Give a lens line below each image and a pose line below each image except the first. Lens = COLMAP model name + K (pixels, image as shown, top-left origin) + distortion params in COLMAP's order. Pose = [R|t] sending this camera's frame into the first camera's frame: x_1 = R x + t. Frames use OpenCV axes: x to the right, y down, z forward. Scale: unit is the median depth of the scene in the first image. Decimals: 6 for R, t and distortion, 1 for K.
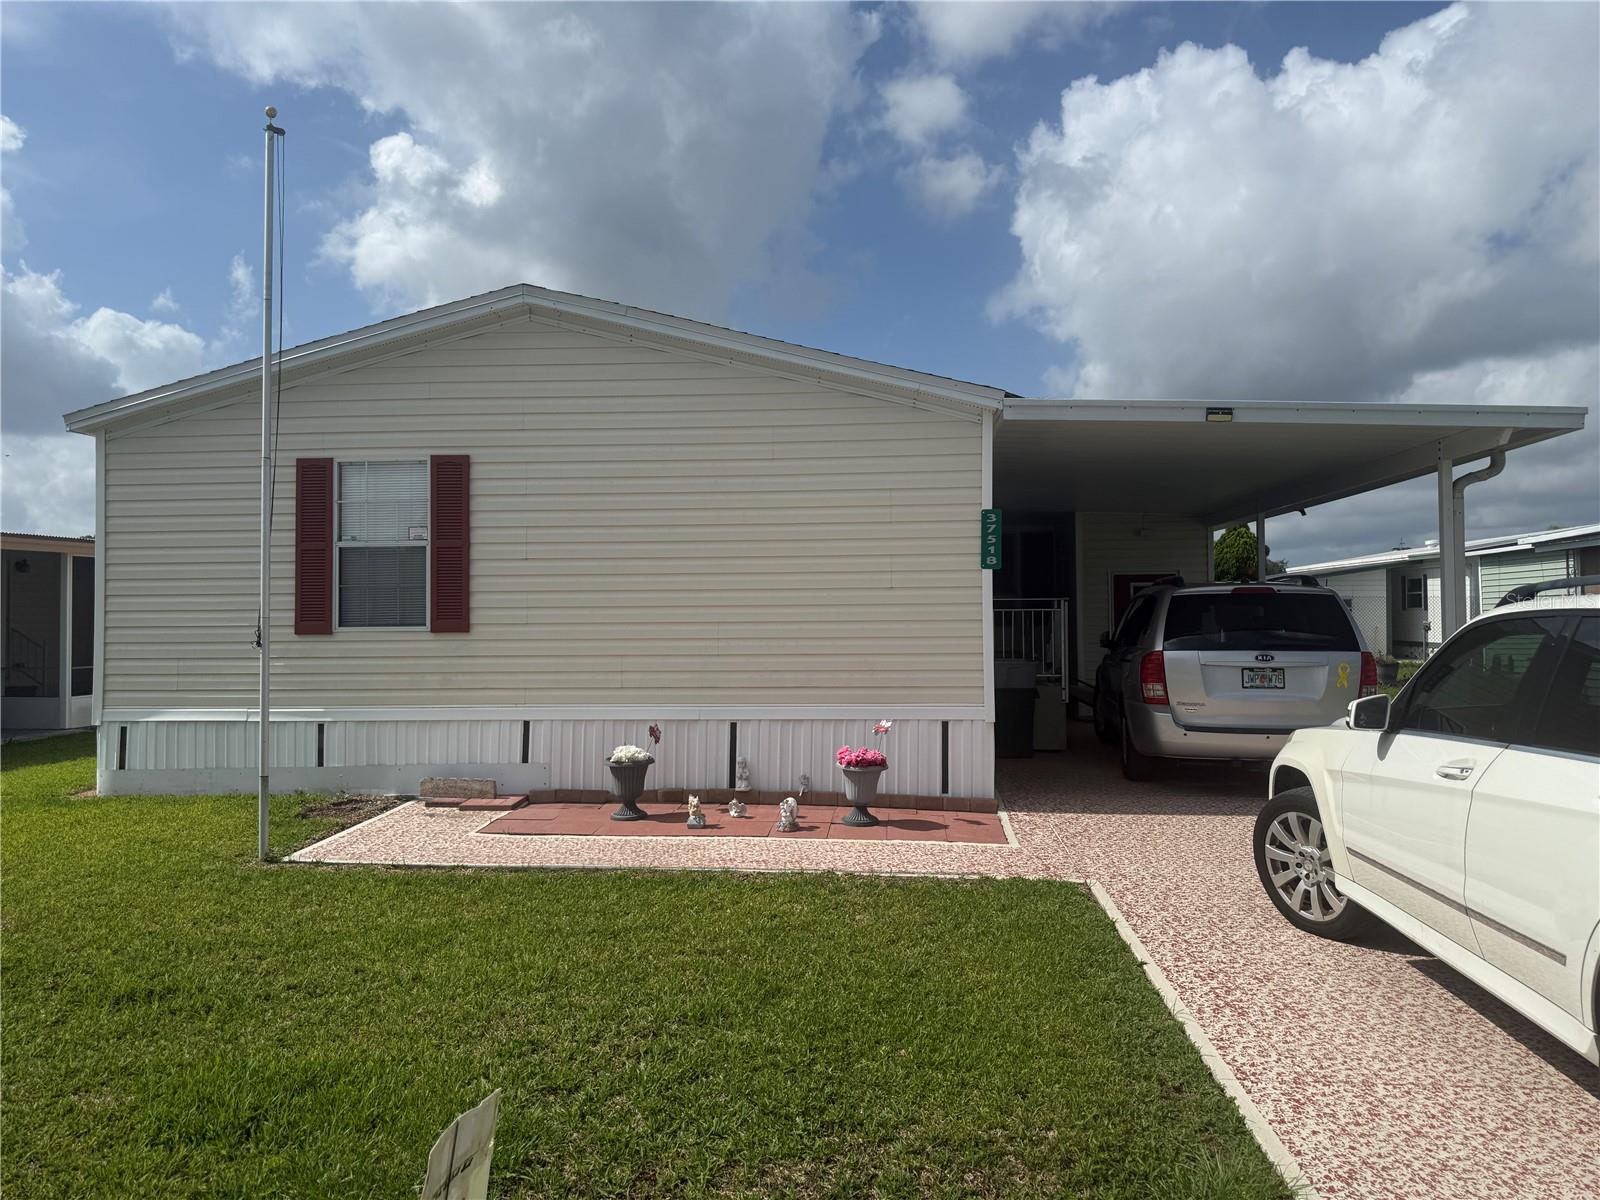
lens RADIAL K [[1137.2, 0, 794.3], [0, 1137.2, 576.3], [0, 0, 1]] dist [0.047481, -0.047362]
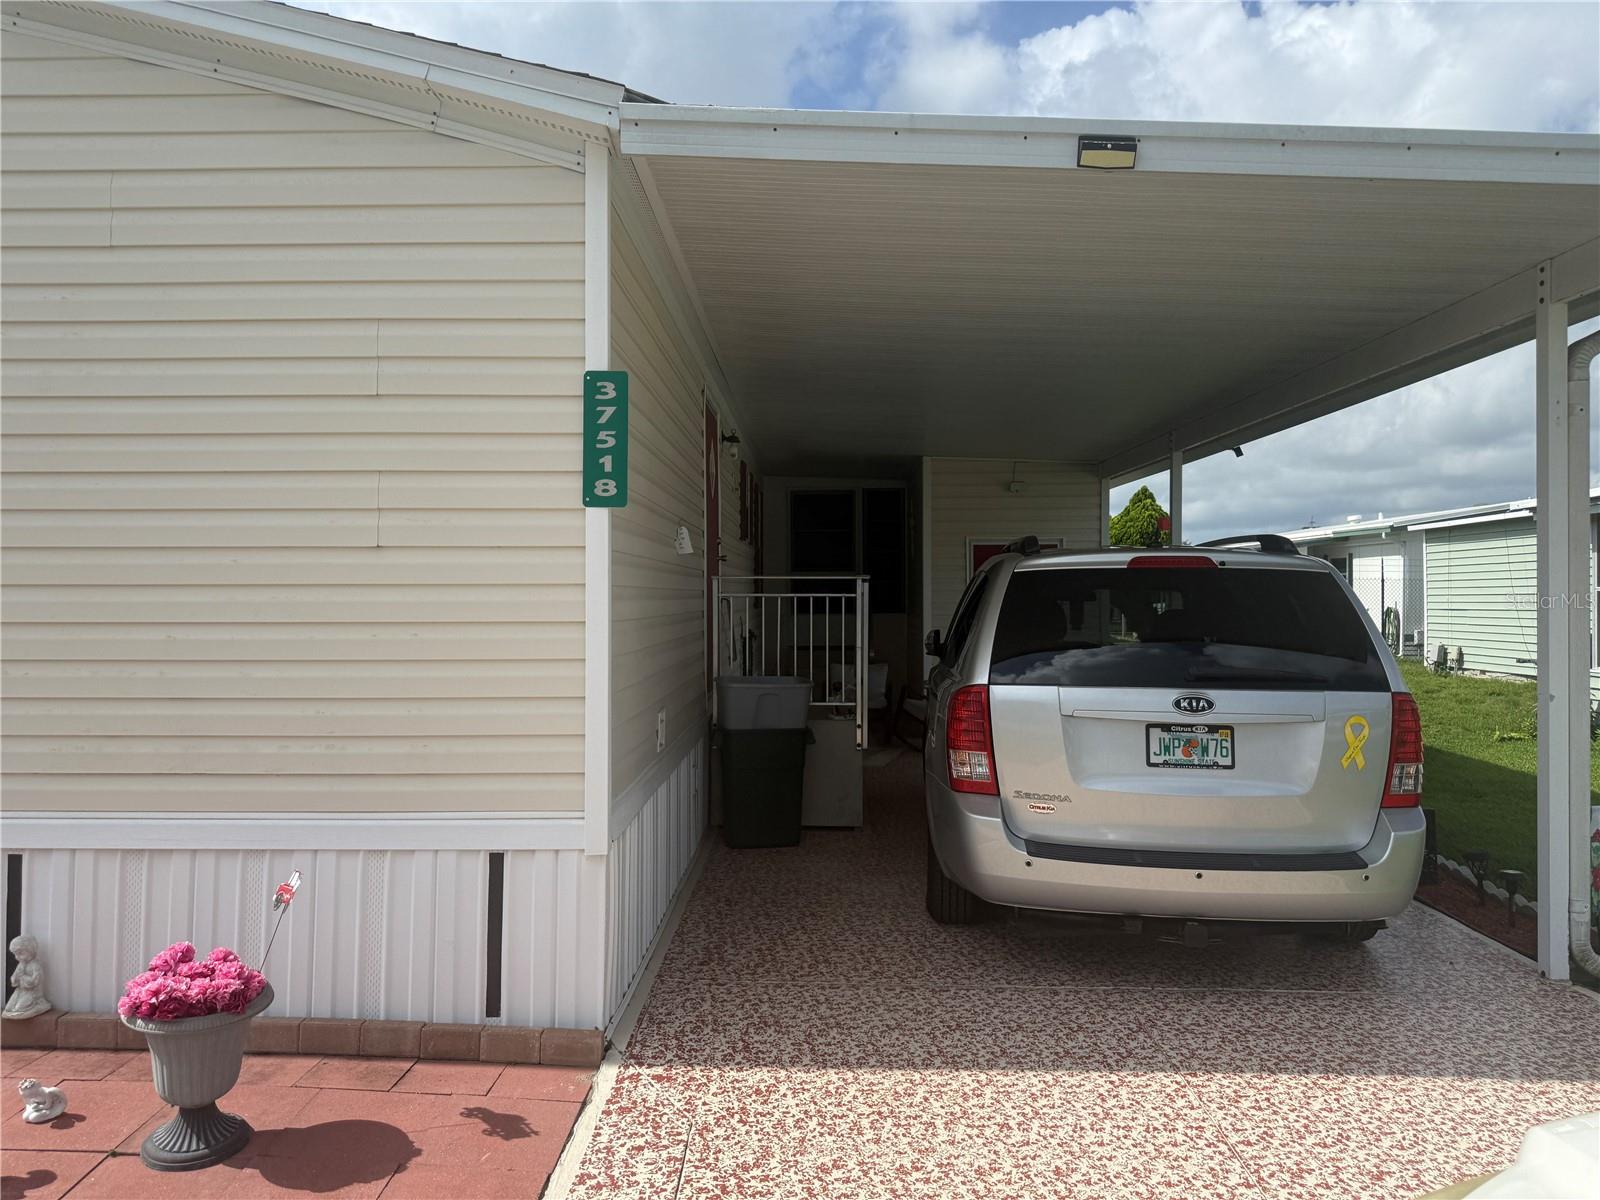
lens RADIAL K [[1137.2, 0, 810.3], [0, 1137.2, 587.2], [0, 0, 1]] dist [0.047481, -0.047362]
pose [[0.996235, 0.007116, 0.086404, 0.191885], [-0.009565, 0.999563, 0.027960, 0.010488], [-0.086167, -0.028681, 0.995868, 0.493312]]
